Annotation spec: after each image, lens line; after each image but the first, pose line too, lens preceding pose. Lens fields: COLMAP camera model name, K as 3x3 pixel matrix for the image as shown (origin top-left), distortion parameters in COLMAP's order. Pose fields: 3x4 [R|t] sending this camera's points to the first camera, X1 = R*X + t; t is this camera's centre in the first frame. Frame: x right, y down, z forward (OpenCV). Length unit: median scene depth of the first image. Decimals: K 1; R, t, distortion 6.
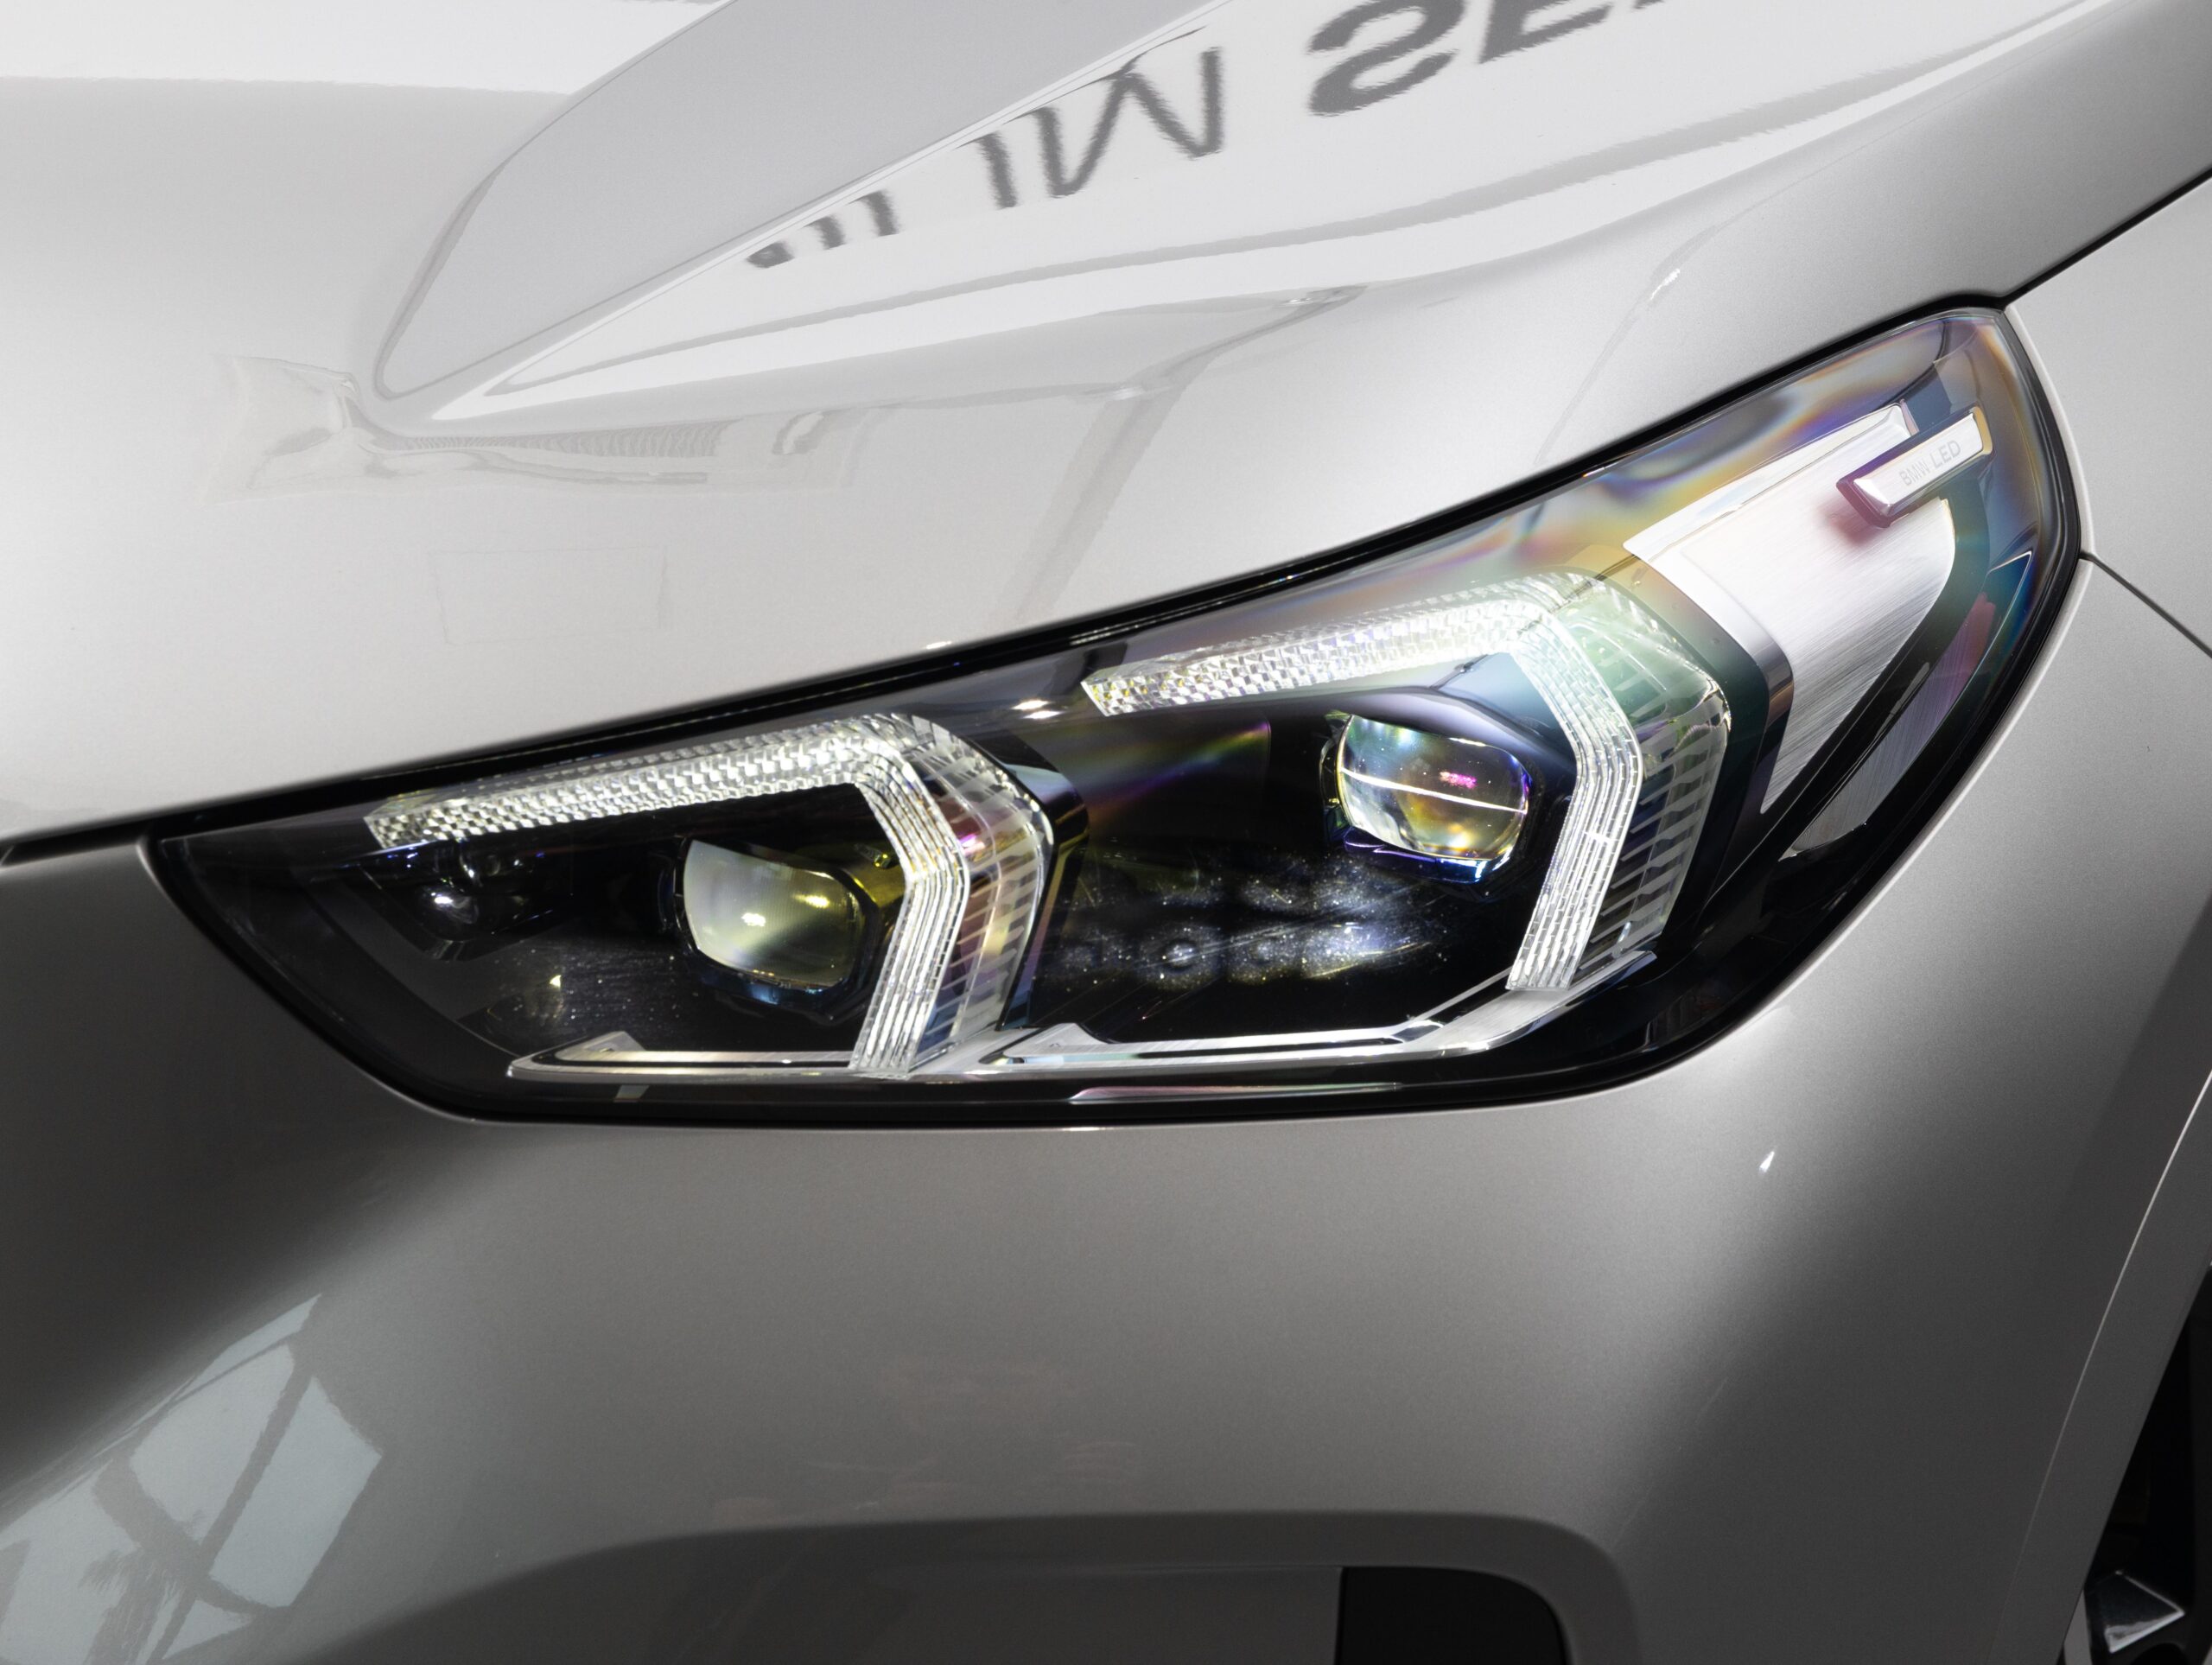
lens RADIAL K [[4687.7, 0, 1105.7], [0, 4687.7, 829.4], [0, 0, 1]] dist [-0.078419, 0.000000]
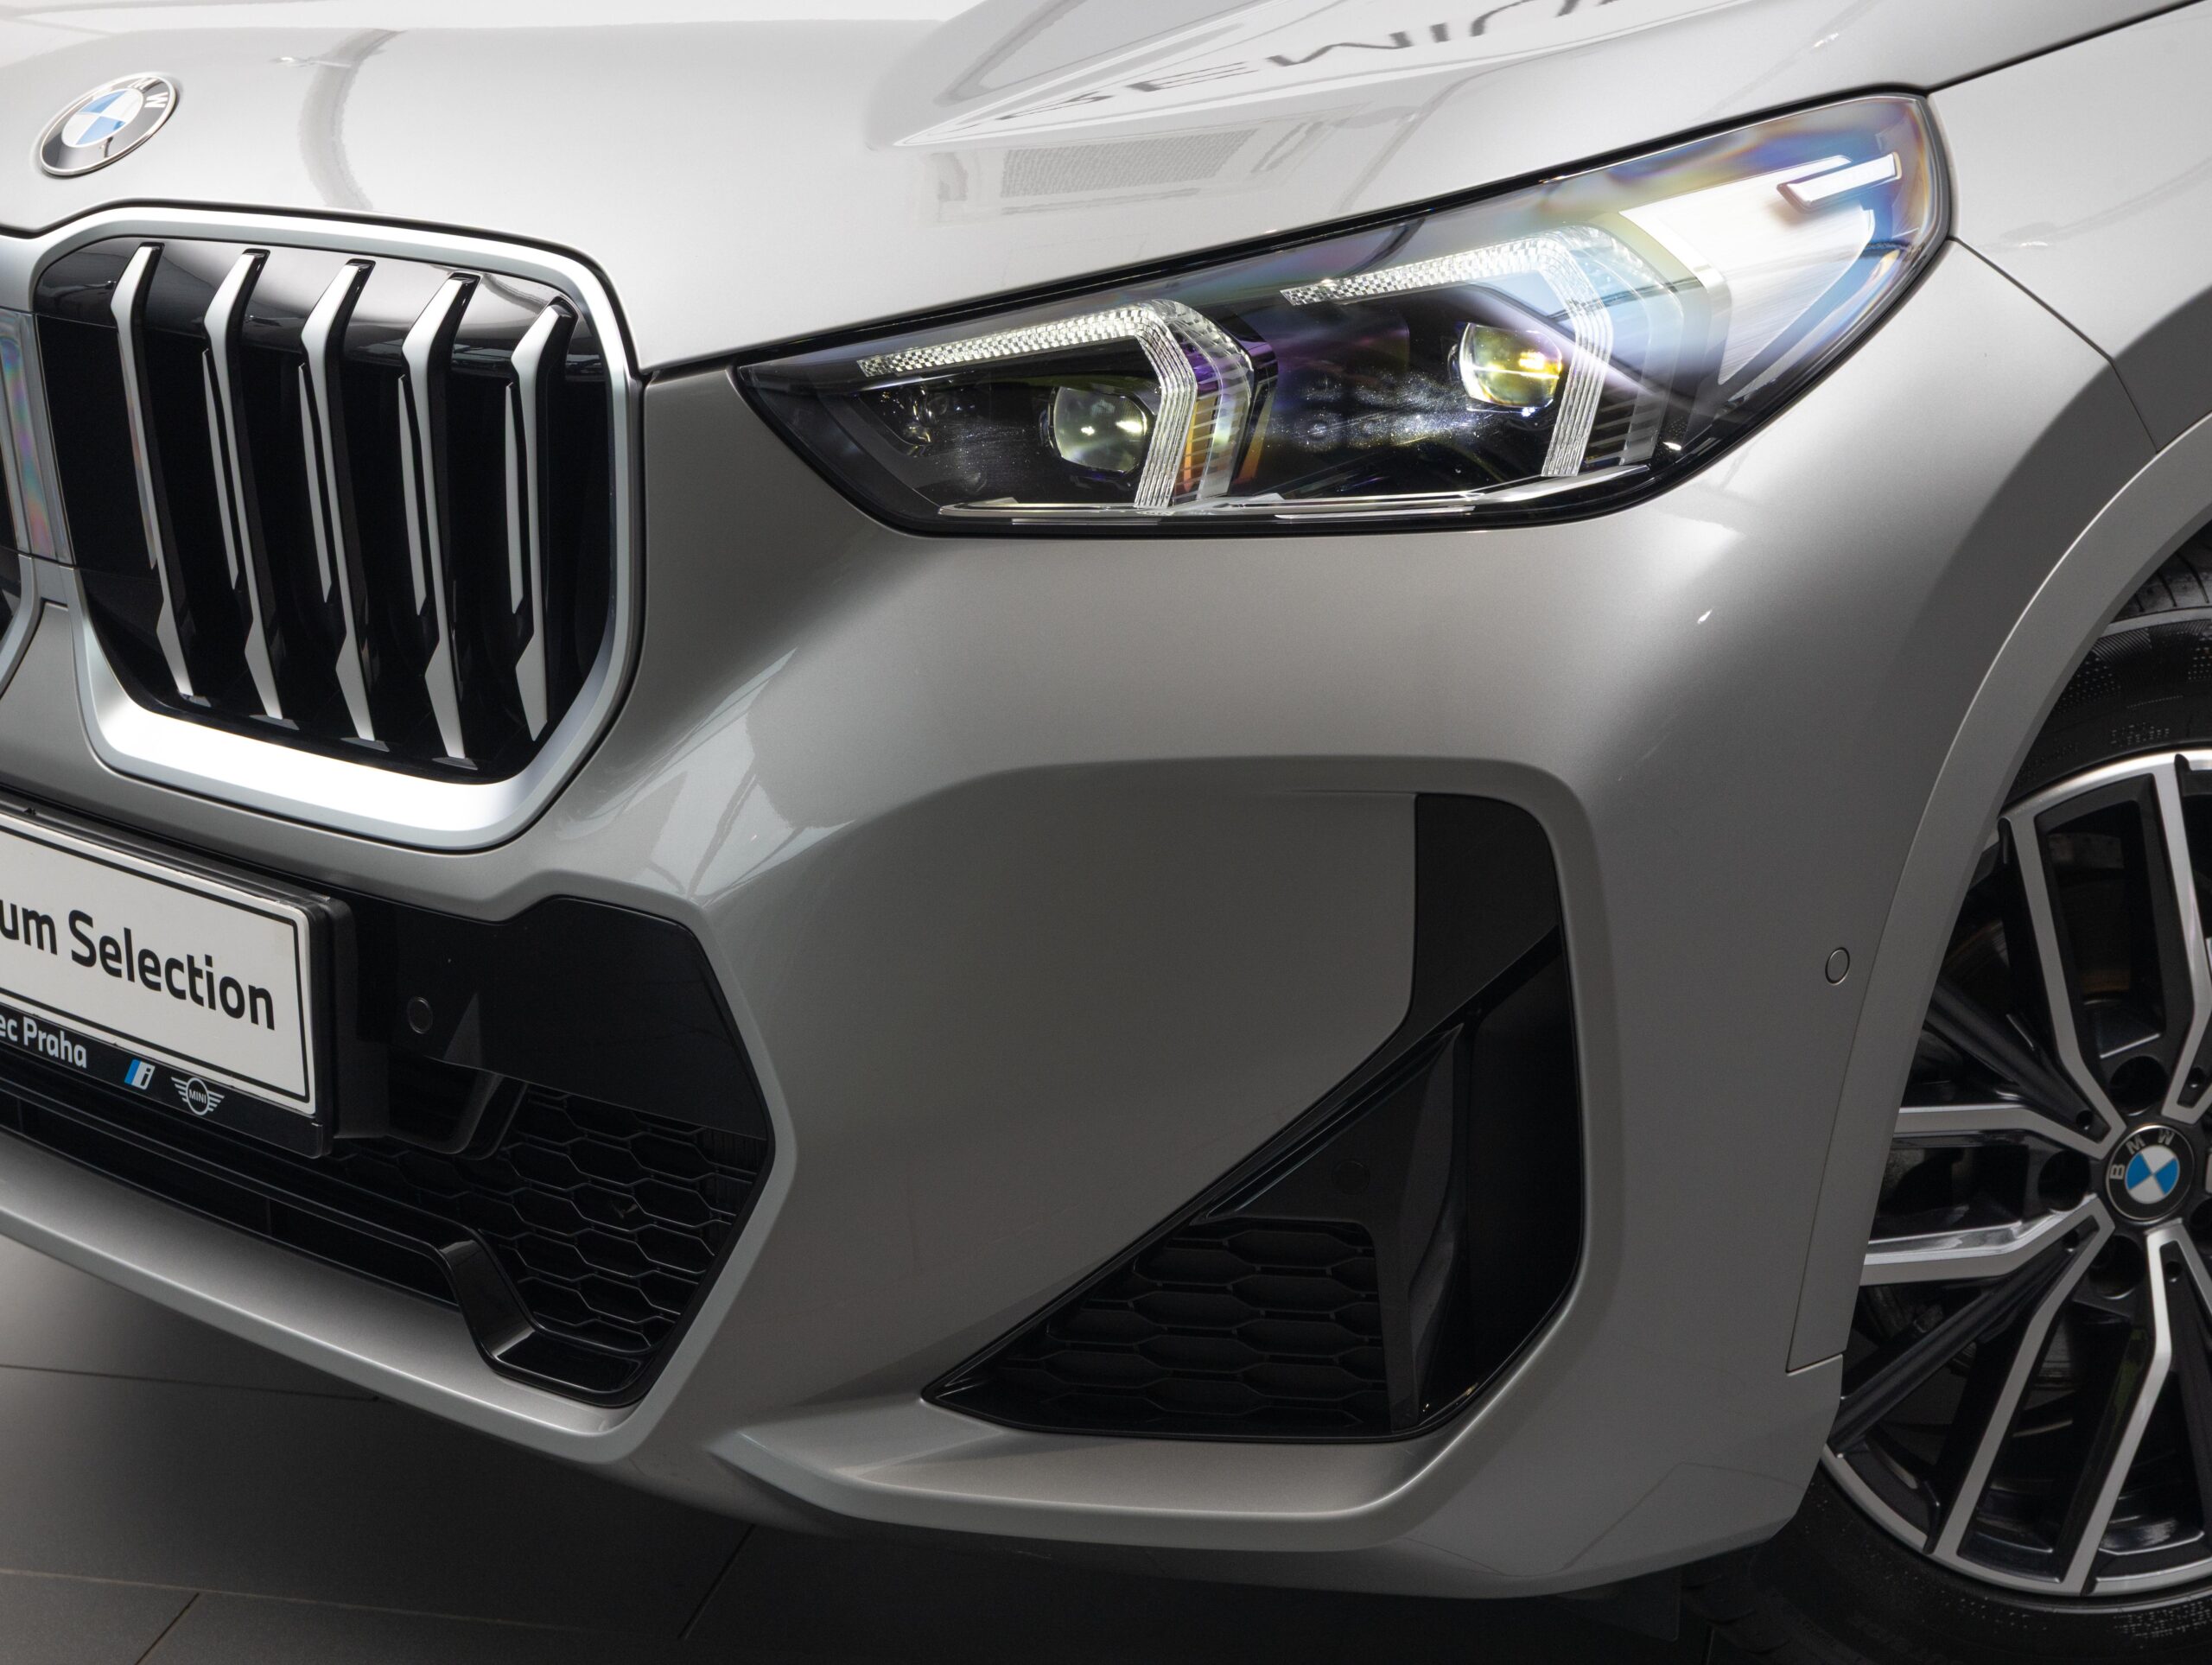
lens RADIAL K [[4687.7, 0, 1106.6], [0, 4687.7, 834.6], [0, 0, 1]] dist [-0.078419, 0.000000]
pose [[0.978906, 0.007251, -0.204181, 0.284082], [-0.019636, 0.998083, -0.058698, 0.269872], [0.203364, 0.061469, 0.977172, -0.658207]]
